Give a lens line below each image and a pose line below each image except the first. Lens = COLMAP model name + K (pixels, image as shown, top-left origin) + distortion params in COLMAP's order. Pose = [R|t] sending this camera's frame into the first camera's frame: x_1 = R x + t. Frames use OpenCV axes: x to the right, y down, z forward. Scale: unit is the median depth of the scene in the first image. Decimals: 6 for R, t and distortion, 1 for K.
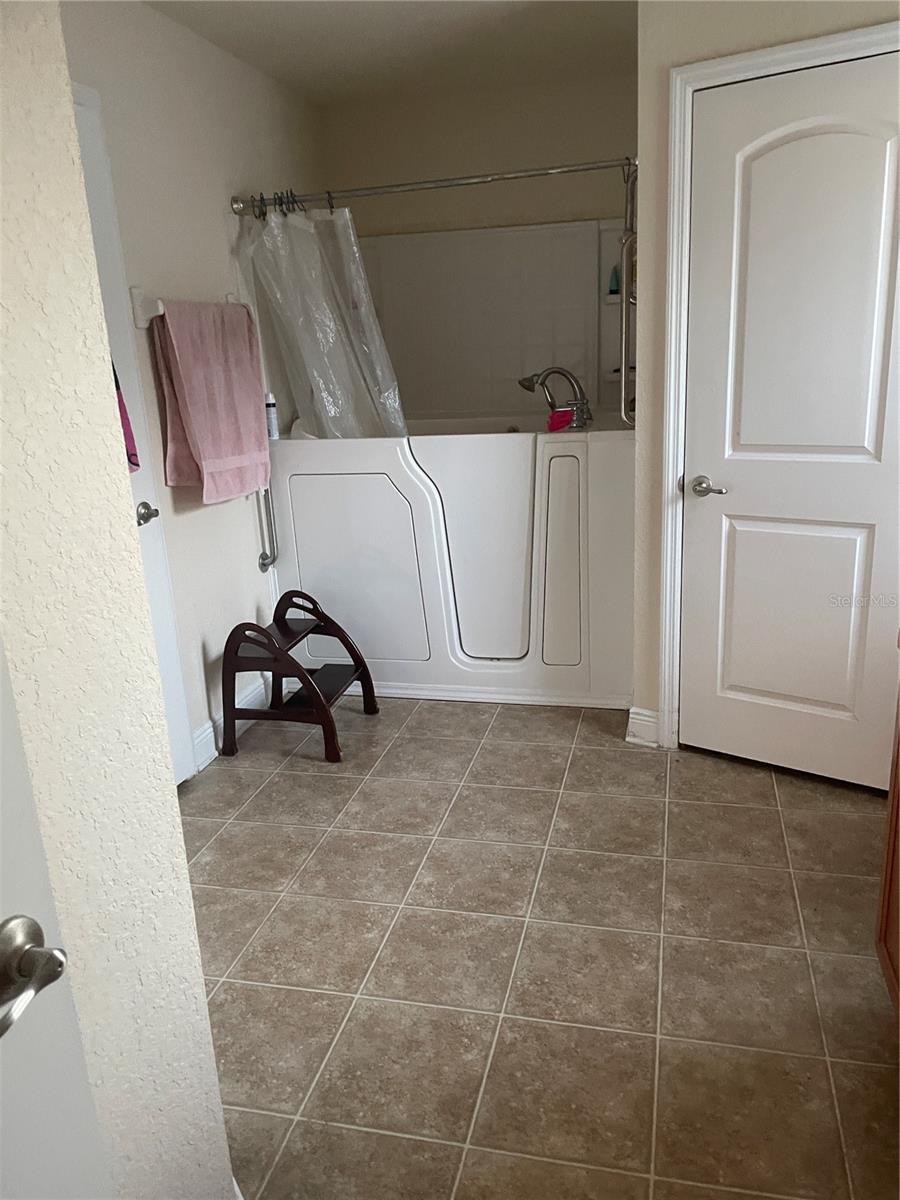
lens RADIAL K [[895.7, 0, 454.7], [0, 895.7, 615.9], [0, 0, 1]] dist [0.091145, -0.112051]
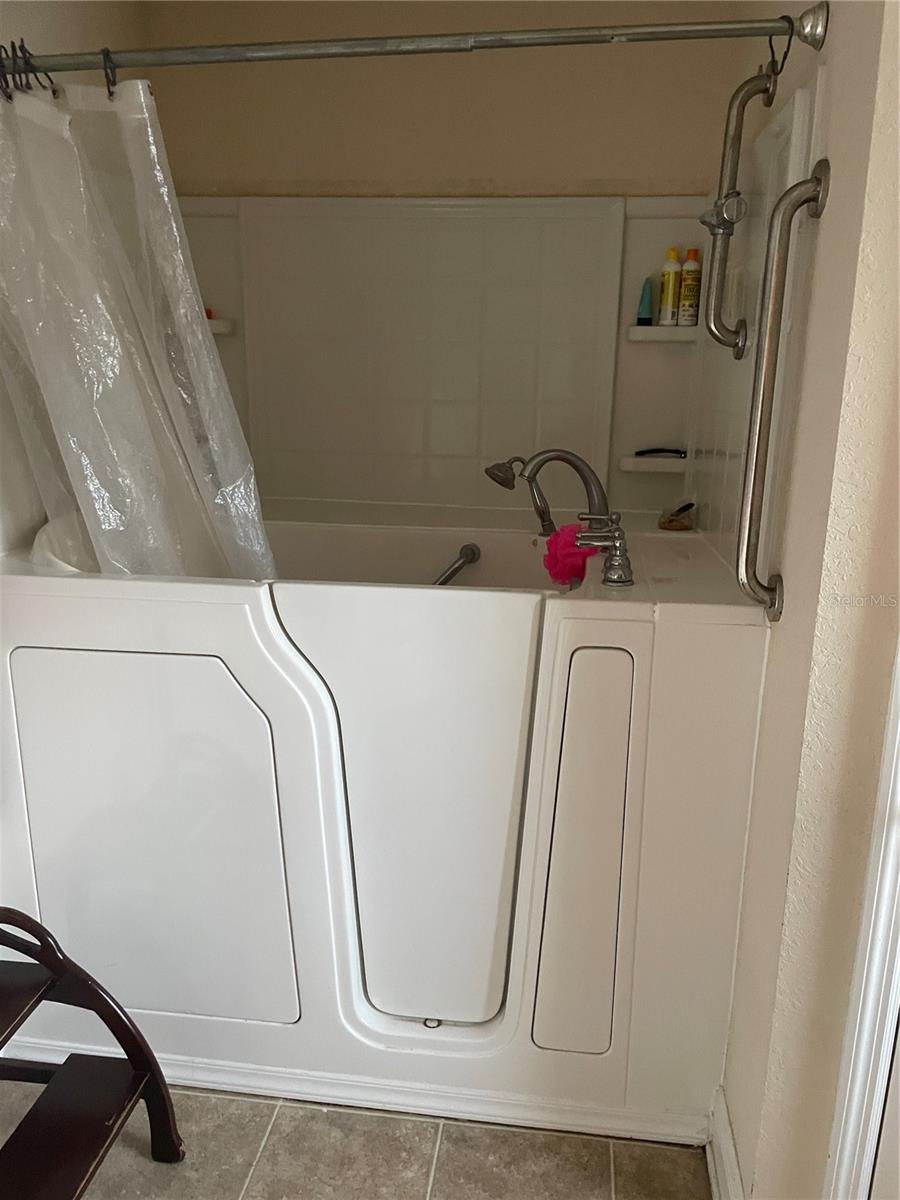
lens RADIAL K [[895.7, 0, 454.7], [0, 895.7, 615.9], [0, 0, 1]] dist [0.091145, -0.112051]
pose [[0.992025, 0.032999, 0.121644, -0.012228], [-0.028746, 0.998918, -0.036559, -0.162996], [-0.122719, 0.032770, 0.991900, 0.501708]]
